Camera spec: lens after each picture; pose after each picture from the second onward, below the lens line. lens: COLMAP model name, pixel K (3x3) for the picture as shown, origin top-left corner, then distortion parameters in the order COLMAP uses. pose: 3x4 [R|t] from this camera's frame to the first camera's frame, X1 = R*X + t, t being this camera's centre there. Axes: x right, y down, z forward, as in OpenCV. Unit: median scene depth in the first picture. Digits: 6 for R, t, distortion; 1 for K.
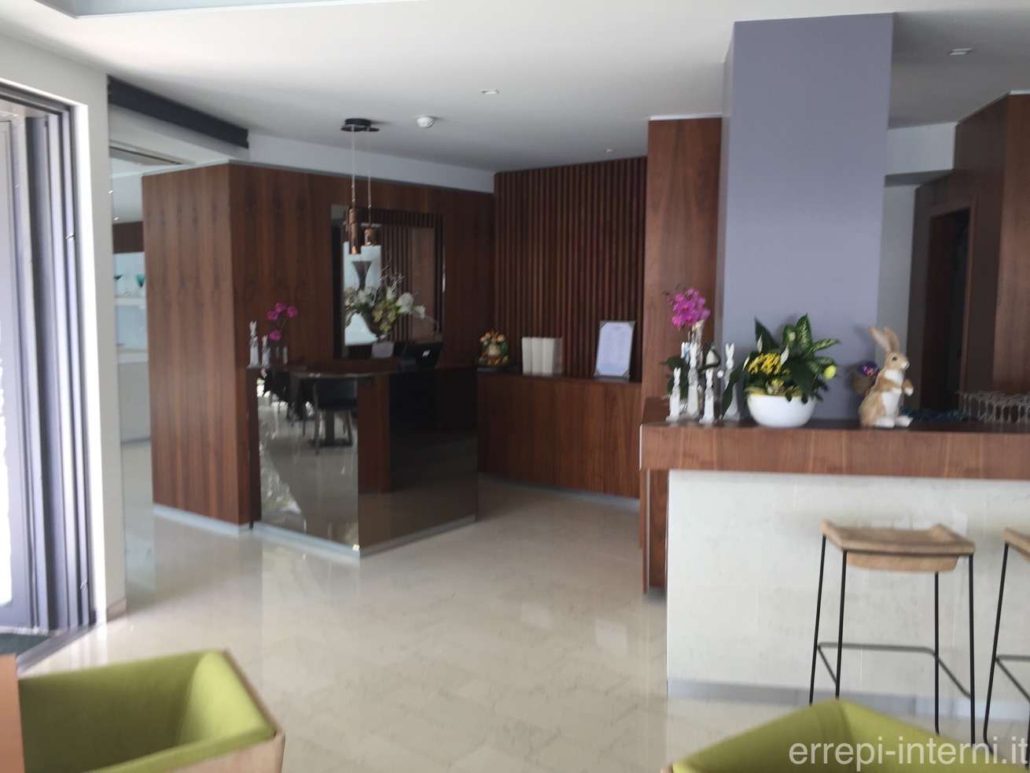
lens RADIAL K [[880.4, 0, 512.4], [0, 880.4, 400.1], [0, 0, 1]] dist [0.103359, -0.155120]
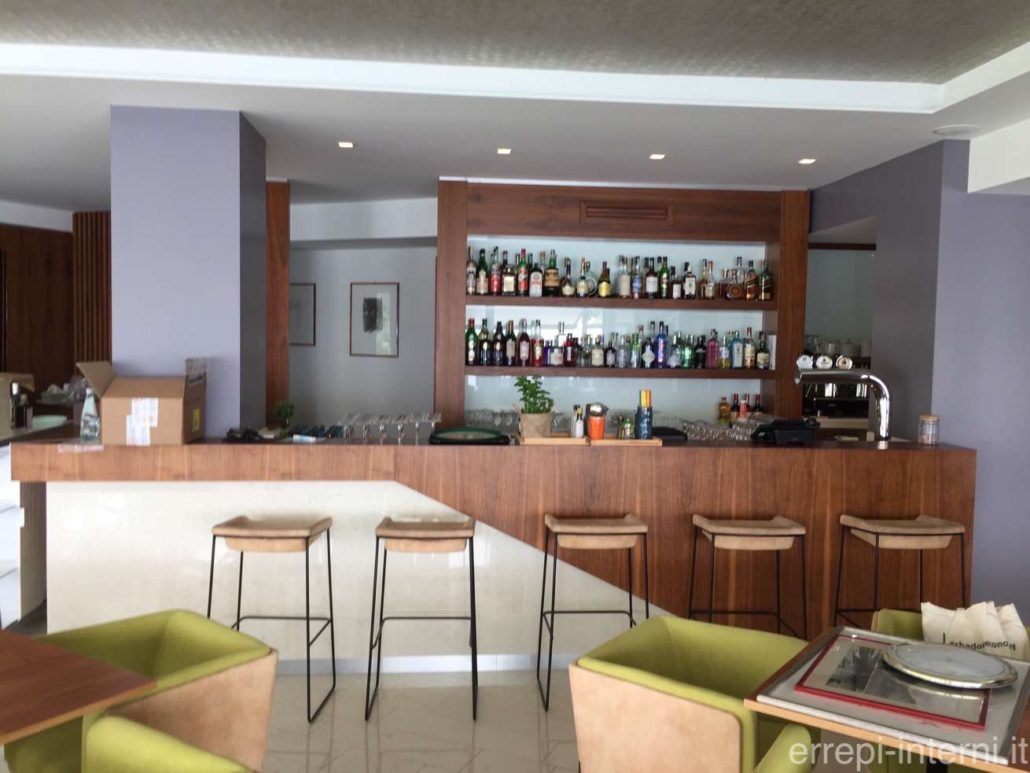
lens RADIAL K [[842.9, 0, 513.1], [0, 842.9, 412.3], [0, 0, 1]] dist [0.093310, -0.170557]
pose [[0.964525, -0.004842, 0.263948, 0.470162], [0.011386, 0.999664, -0.023269, 0.020428], [-0.263747, 0.025448, 0.964256, -0.237850]]
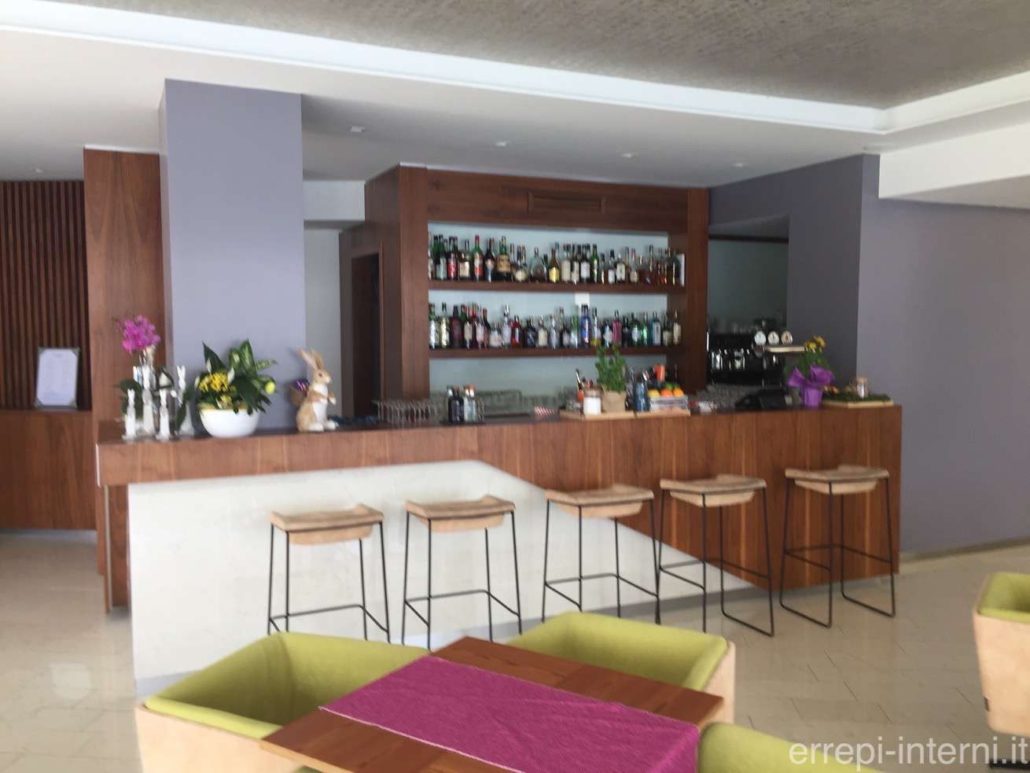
lens RADIAL K [[880.4, 0, 512.4], [0, 880.4, 400.1], [0, 0, 1]] dist [0.103359, -0.155120]
pose [[0.829630, -0.045387, 0.556466, -0.032449], [0.062283, 0.997993, -0.011457, 0.017973], [-0.554829, 0.044163, 0.830791, -0.154516]]
